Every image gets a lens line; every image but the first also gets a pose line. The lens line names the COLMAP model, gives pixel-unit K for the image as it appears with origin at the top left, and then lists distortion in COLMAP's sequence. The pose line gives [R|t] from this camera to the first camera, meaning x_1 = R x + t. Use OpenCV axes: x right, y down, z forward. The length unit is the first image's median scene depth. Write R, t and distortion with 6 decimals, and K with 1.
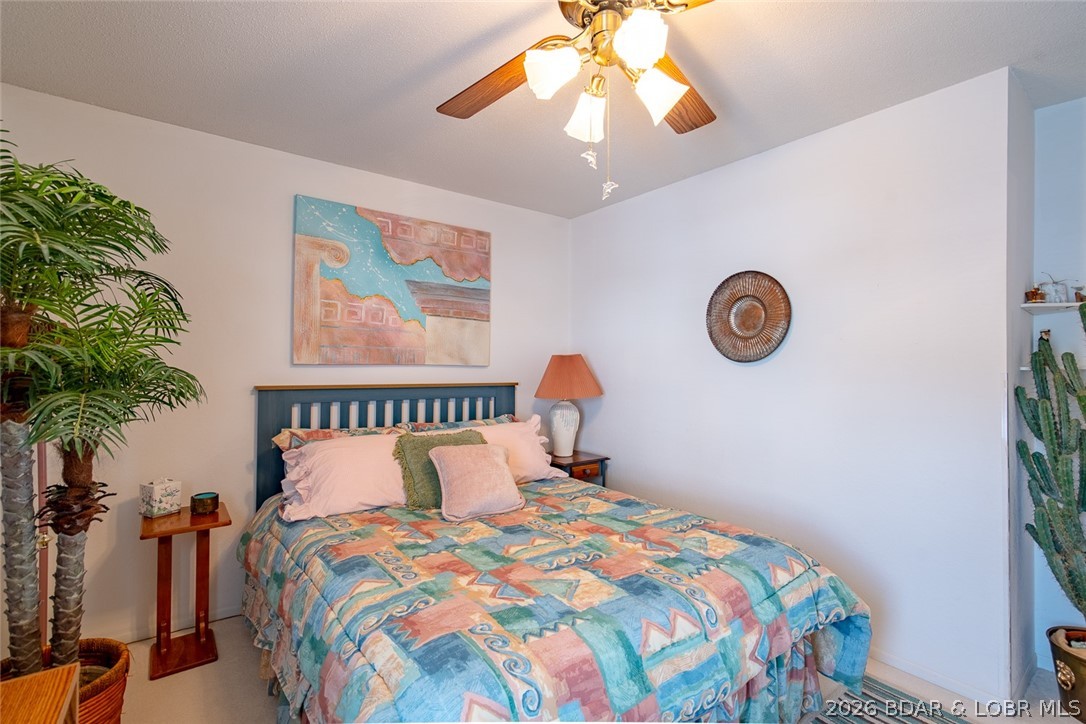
lens RADIAL K [[502.5, 0, 543.5], [0, 502.5, 354.9], [0, 0, 1]] dist [-0.000679, 0.001561]
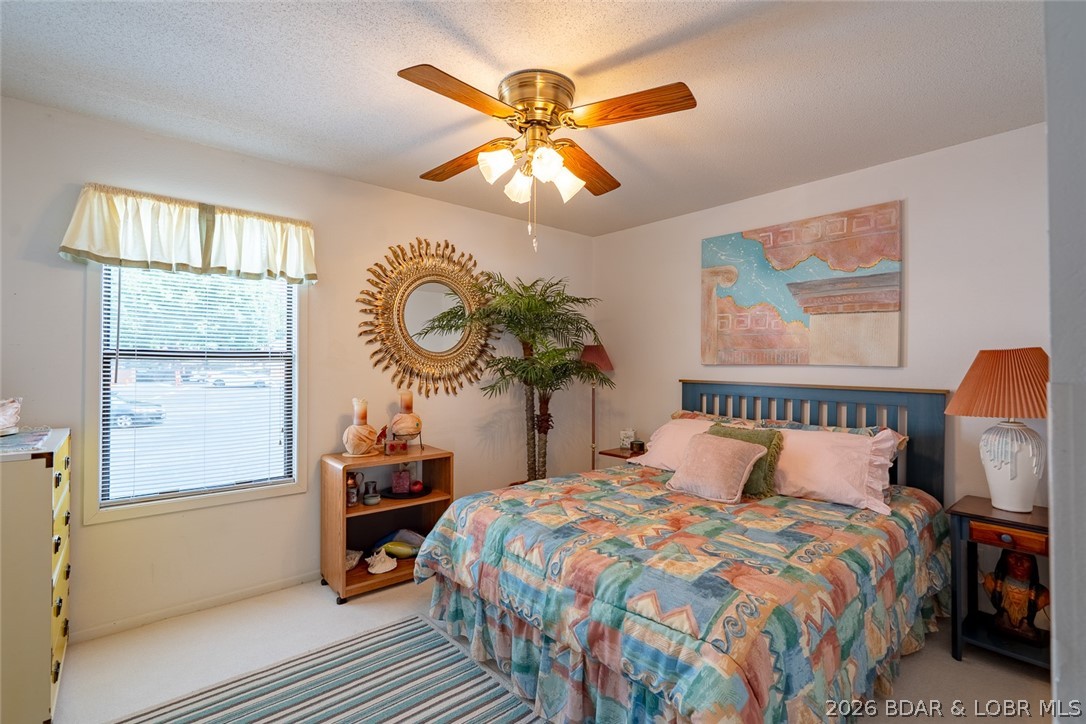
lens RADIAL K [[502.5, 0, 535.1], [0, 502.5, 357.1], [0, 0, 1]] dist [-0.000679, 0.001561]
pose [[0.040524, -0.018115, -0.999014, 0.893628], [0.013123, 0.999759, -0.017596, 0.017116], [0.999092, -0.012397, 0.040752, 0.520892]]
